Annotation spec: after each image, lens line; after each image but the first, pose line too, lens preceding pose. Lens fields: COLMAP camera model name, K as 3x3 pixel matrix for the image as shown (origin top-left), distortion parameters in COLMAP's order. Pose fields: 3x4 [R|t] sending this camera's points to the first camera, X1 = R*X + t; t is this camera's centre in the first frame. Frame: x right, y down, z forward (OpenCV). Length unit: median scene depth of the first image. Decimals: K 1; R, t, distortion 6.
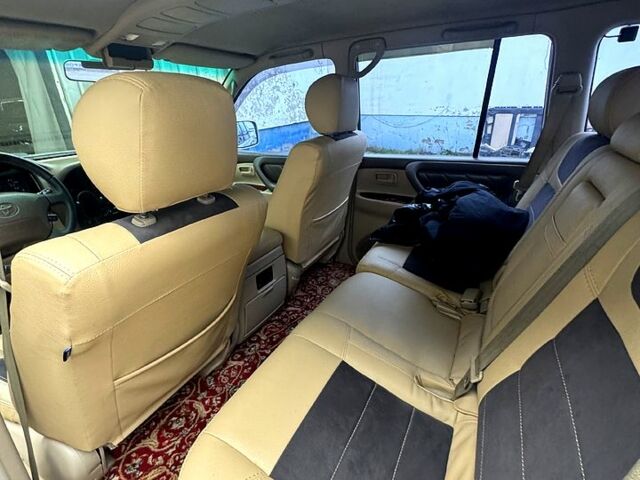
lens RADIAL K [[351.4, 0, 320.0], [0, 351.4, 240.0], [0, 0, 1]] dist [-0.001483, -0.001239]
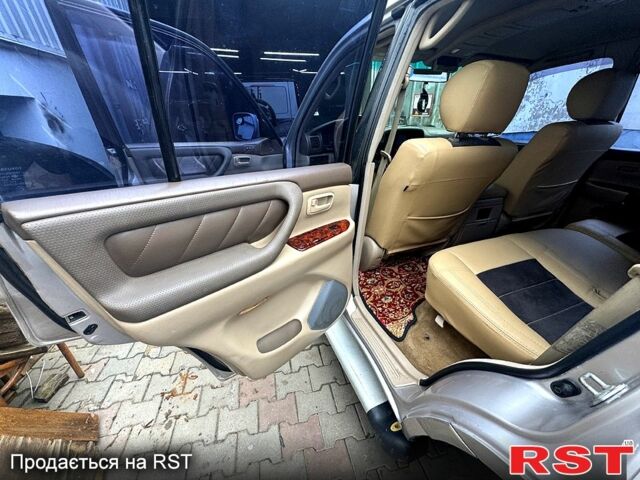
lens RADIAL K [[259.1, 0, 310.4], [0, 259.1, 242.4], [0, 0, 1]] dist [-0.003036, -0.000696]
pose [[0.743578, 0.320617, -0.586768, -0.017819], [-0.267710, 0.946889, 0.178138, 0.216844], [0.612718, 0.024624, 0.789918, -0.325573]]
